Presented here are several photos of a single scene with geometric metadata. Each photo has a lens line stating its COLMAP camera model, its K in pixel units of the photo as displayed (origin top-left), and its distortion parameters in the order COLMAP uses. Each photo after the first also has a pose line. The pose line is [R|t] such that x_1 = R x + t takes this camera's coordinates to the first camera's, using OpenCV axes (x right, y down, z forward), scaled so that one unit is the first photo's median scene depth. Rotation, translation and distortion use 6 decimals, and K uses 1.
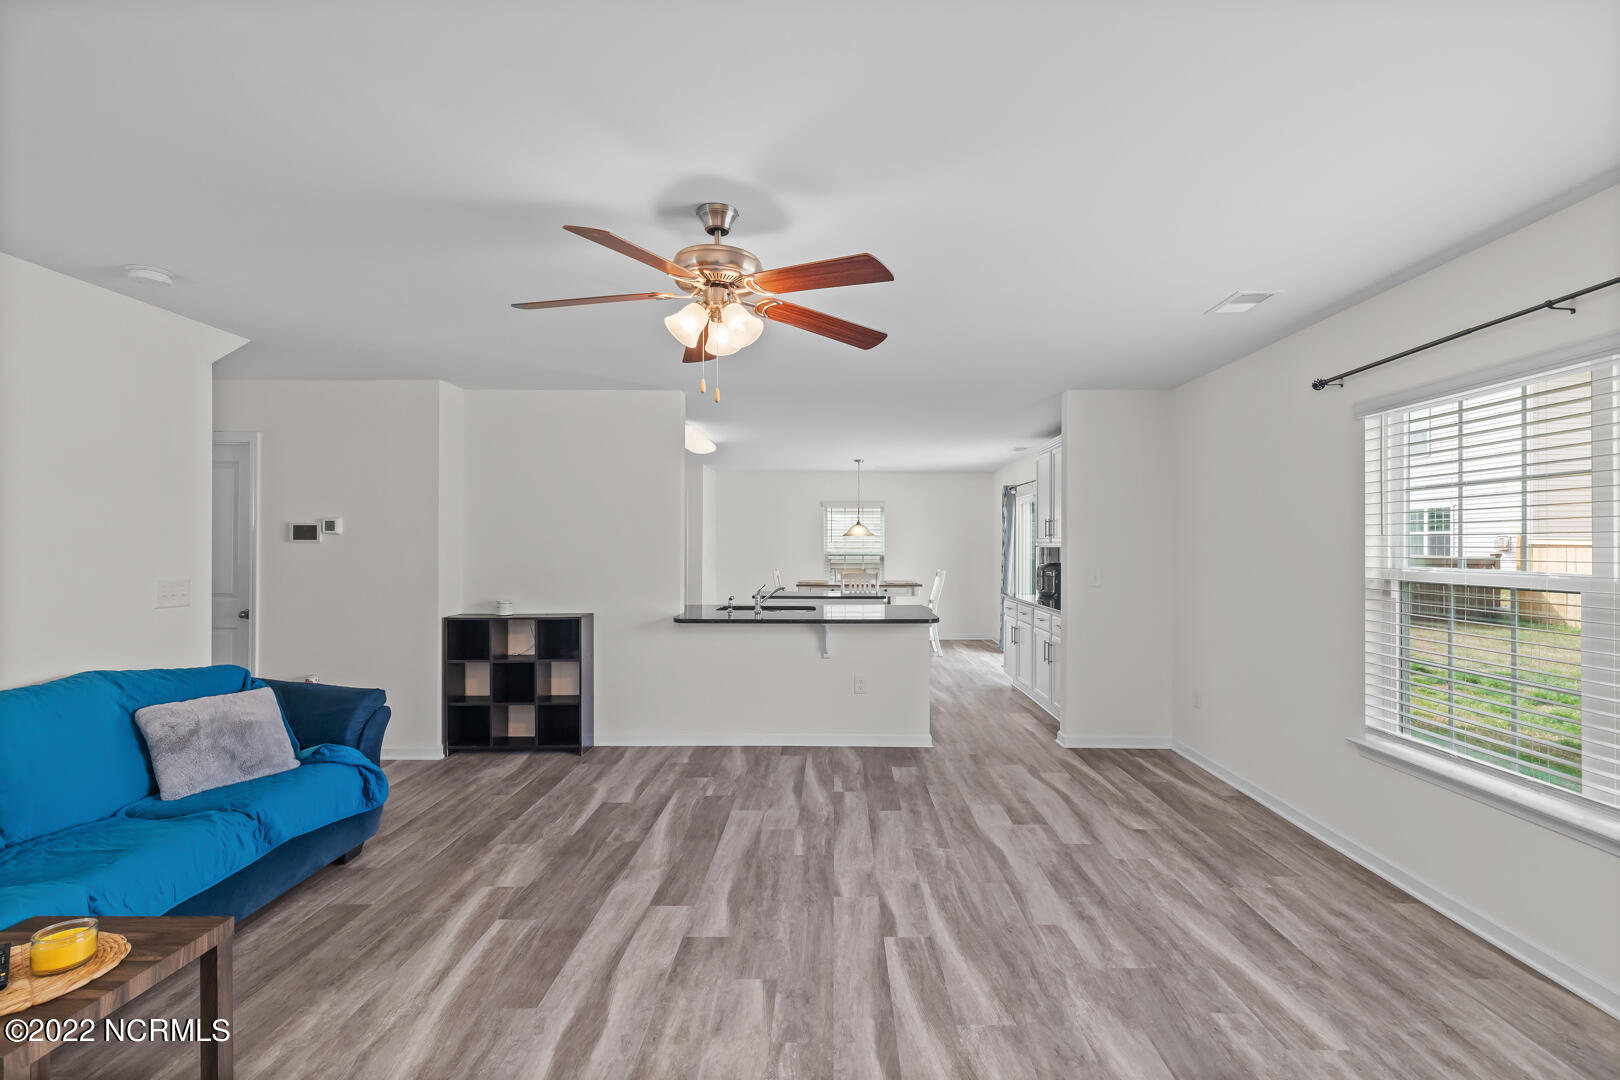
lens RADIAL K [[728.7, 0, 835.2], [0, 728.7, 542.3], [0, 0, 1]] dist [0.012896, -0.001138]
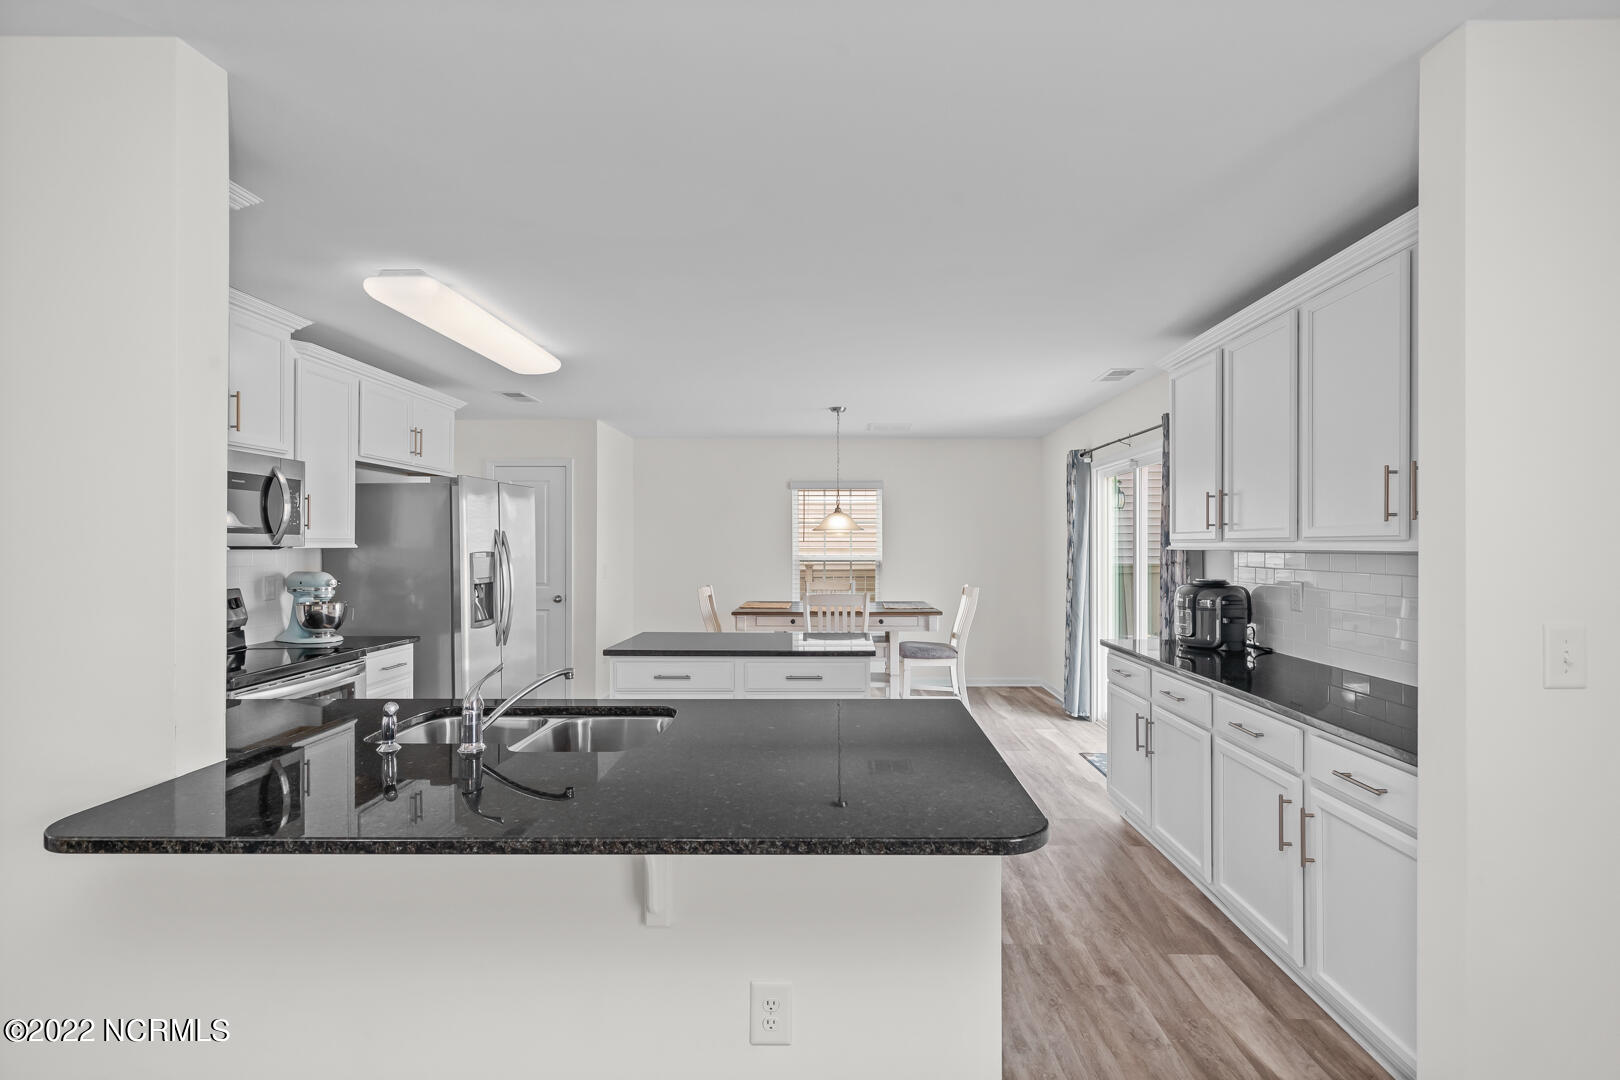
lens RADIAL K [[728.7, 0, 822.0], [0, 728.7, 536.3], [0, 0, 1]] dist [0.012896, -0.001138]
pose [[0.999674, -0.001637, -0.025485, 0.087841], [0.001440, 0.999969, -0.007760, 0.002208], [0.025497, 0.007720, 0.999645, 0.960889]]
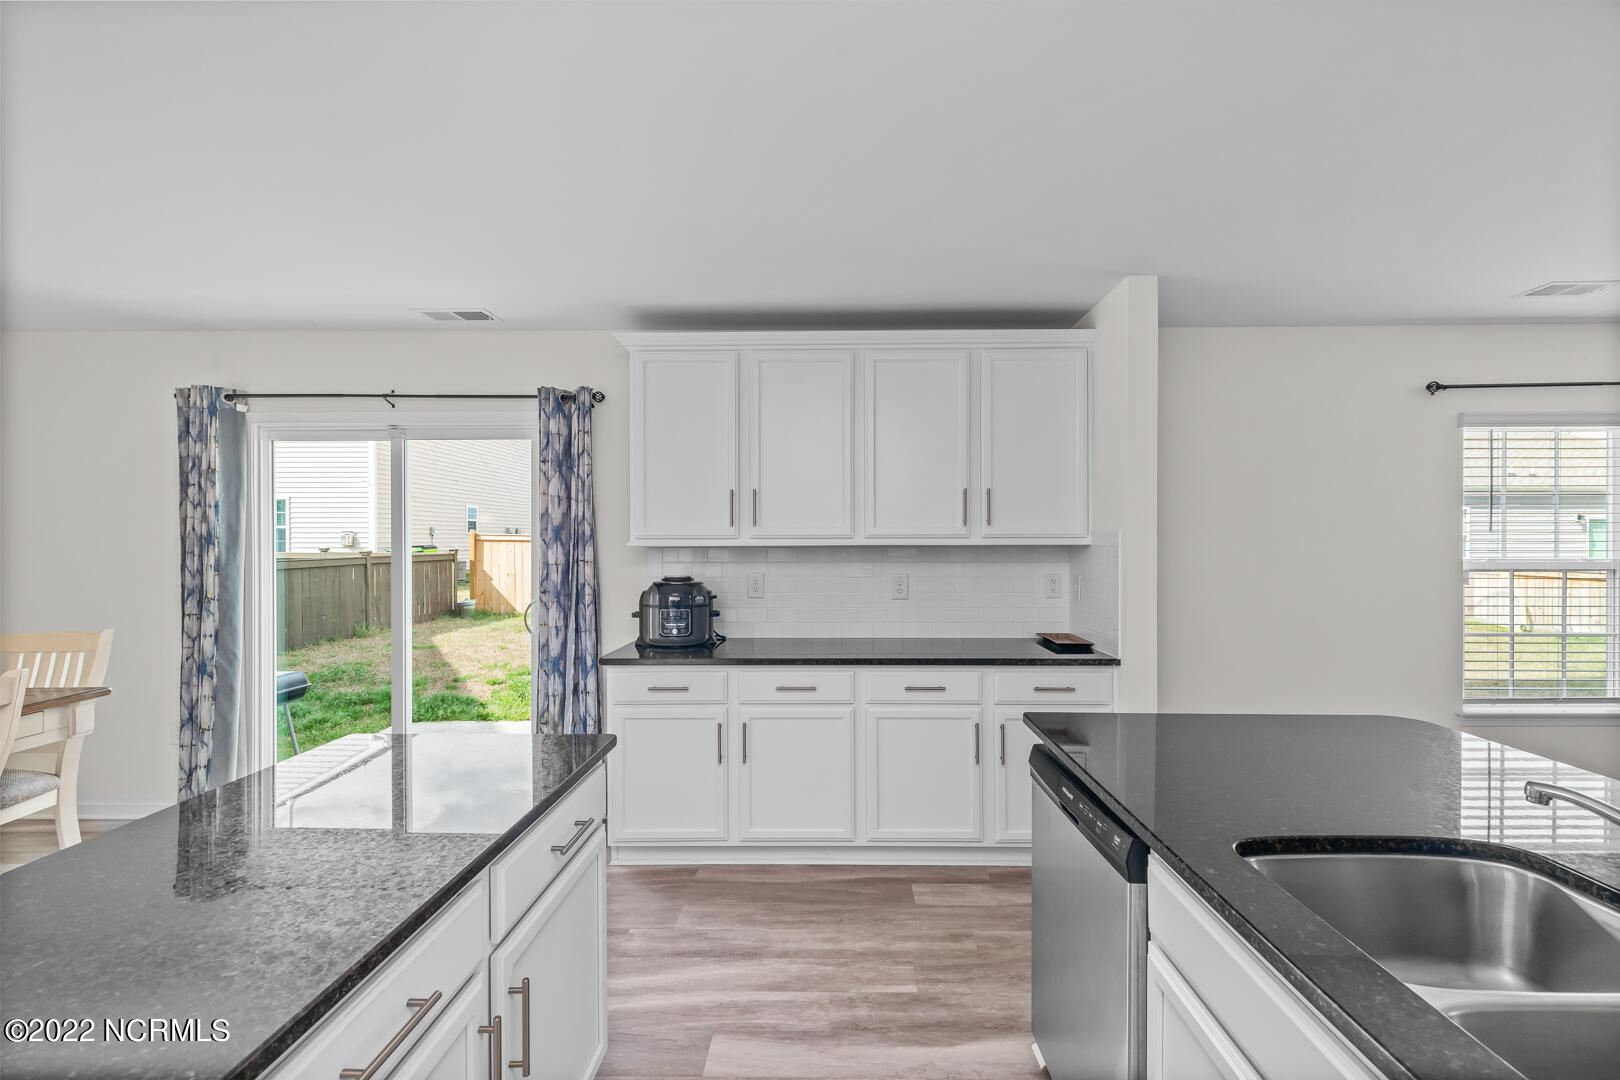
lens RADIAL K [[728.7, 0, 836.9], [0, 728.7, 542.5], [0, 0, 1]] dist [0.012896, -0.001138]
pose [[0.011228, -0.008398, 0.999902, -0.380904], [-0.001854, 0.999963, 0.008419, 0.000124], [-0.999935, -0.001949, 0.011212, 1.739908]]
